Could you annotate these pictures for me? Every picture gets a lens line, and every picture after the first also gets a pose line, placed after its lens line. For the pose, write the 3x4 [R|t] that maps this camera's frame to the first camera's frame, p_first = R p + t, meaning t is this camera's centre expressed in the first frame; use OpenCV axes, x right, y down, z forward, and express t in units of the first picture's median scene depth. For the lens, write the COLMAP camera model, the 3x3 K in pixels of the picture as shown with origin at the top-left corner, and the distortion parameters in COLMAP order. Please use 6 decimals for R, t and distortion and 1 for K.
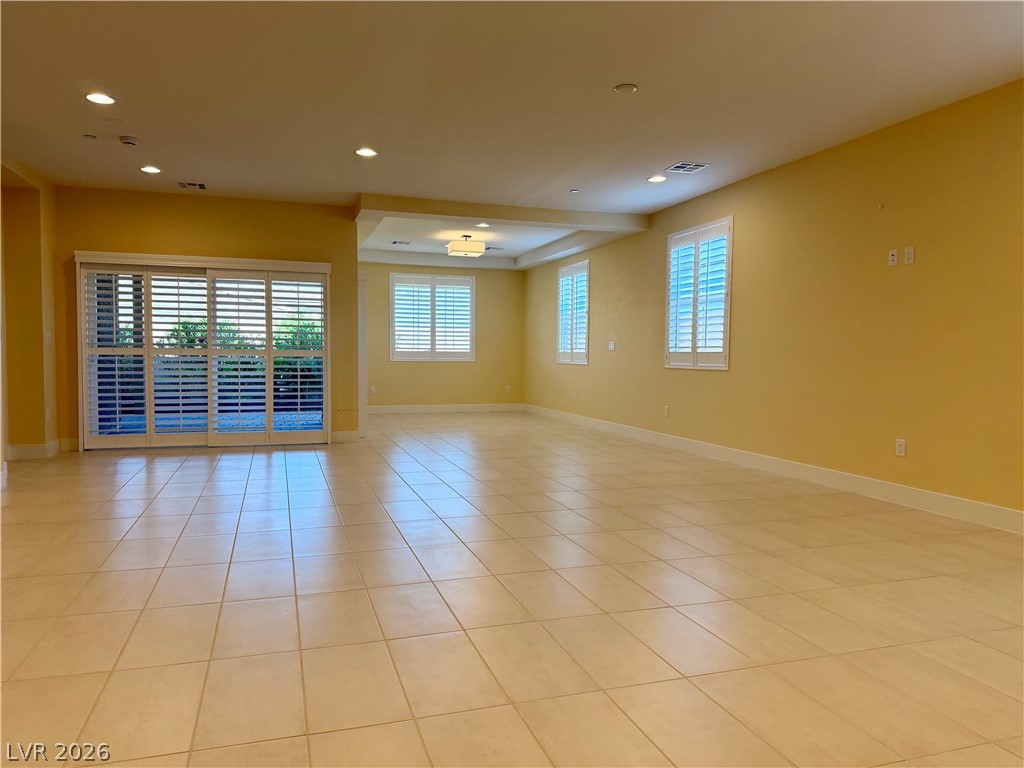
lens RADIAL K [[720.2, 0, 507.5], [0, 720.2, 389.0], [0, 0, 1]] dist [0.037789, -0.040490]
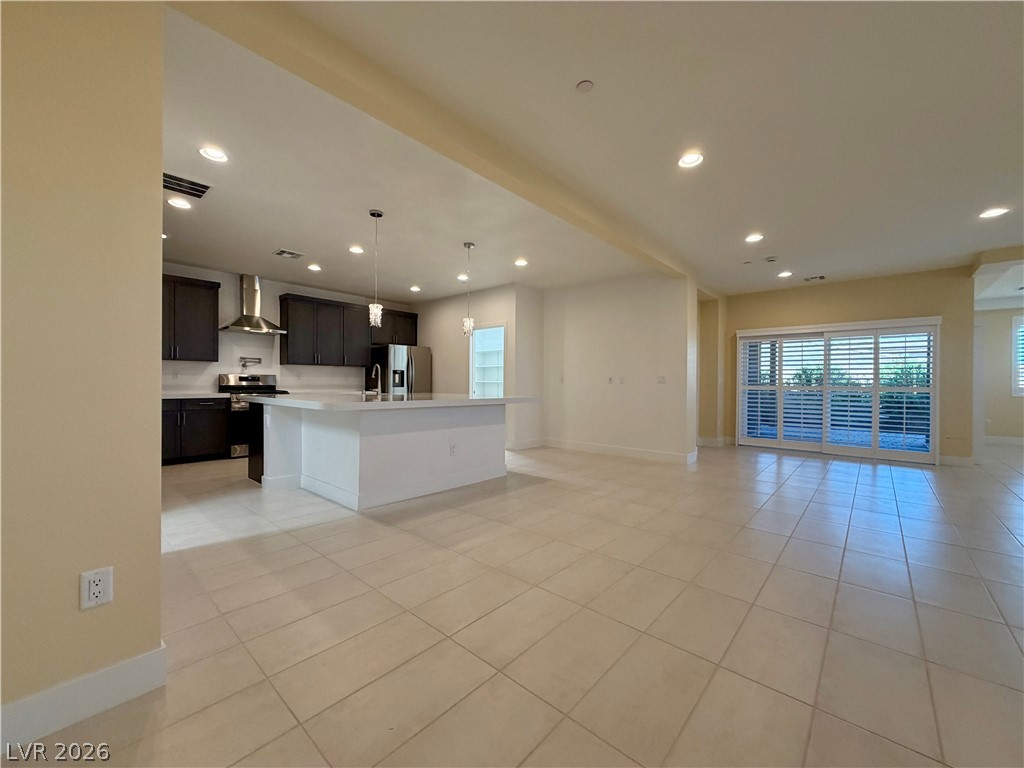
lens RADIAL K [[406.7, 0, 509.5], [0, 406.7, 385.2], [0, 0, 1]] dist [-0.004344, -0.000021]
pose [[0.503760, -0.000877, -0.863843, -0.023725], [-0.046890, 0.998497, -0.028358, -0.004712], [0.862570, 0.054791, 0.502962, 0.038492]]
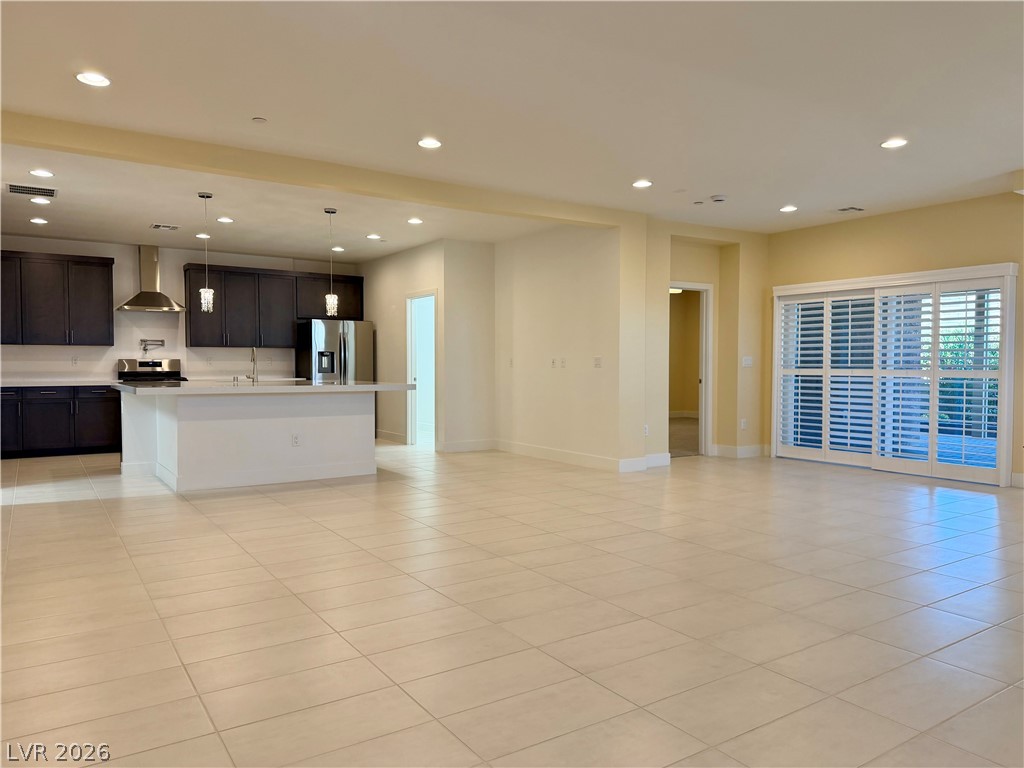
lens RADIAL K [[720.2, 0, 511.1], [0, 720.2, 387.4], [0, 0, 1]] dist [0.037789, -0.040490]
pose [[0.267295, 0.022068, -0.963362, 0.406284], [-0.047433, 0.998827, 0.009720, -0.017619], [0.962446, 0.043097, 0.268029, 0.266578]]
